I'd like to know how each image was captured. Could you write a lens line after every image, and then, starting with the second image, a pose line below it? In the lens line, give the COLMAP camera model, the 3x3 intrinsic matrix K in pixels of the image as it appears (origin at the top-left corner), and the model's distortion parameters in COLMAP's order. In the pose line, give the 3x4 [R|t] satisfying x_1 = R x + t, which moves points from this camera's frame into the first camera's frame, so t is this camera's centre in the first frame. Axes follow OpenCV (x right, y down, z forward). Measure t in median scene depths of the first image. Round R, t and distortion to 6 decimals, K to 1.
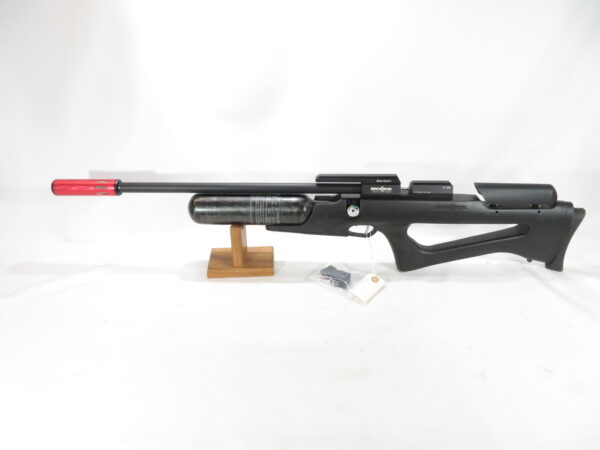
lens RADIAL K [[426.9, 0, 300.0], [0, 426.9, 225.0], [0, 0, 1]] dist [-0.001146, -0.000453]
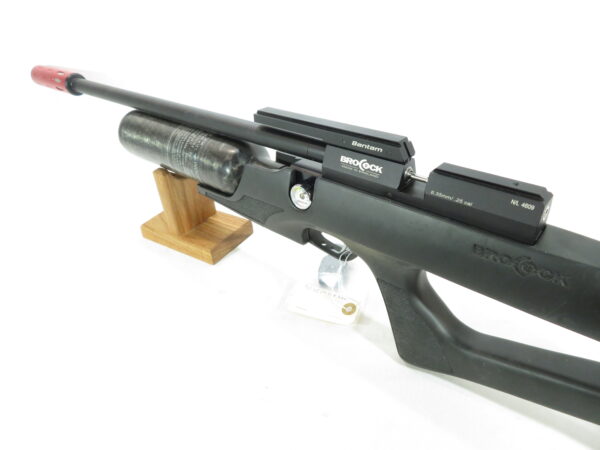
lens RADIAL K [[426.9, 0, 300.0], [0, 426.9, 225.0], [0, 0, 1]] dist [-0.001146, -0.000453]
pose [[0.784742, 0.305594, -0.539252, 0.375963], [-0.240111, 0.951959, 0.190056, -0.090085], [0.571426, -0.019665, 0.820418, 0.598230]]
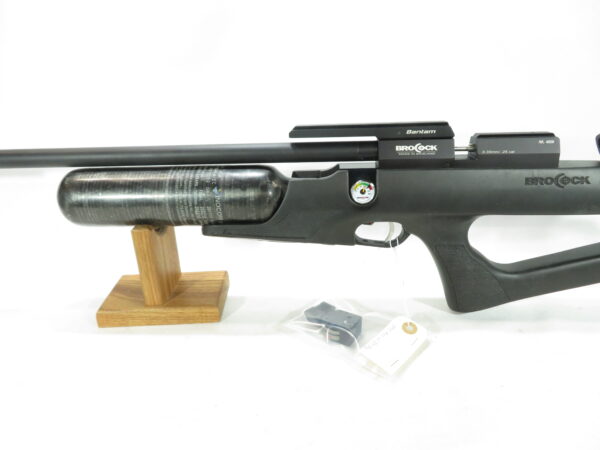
lens RADIAL K [[426.9, 0, 300.0], [0, 426.9, 225.0], [0, 0, 1]] dist [-0.001146, -0.000453]
pose [[0.999094, -0.014919, -0.039867, 0.067203], [0.010280, 0.993413, -0.114130, 0.062566], [0.041307, 0.113616, 0.992666, 0.477772]]
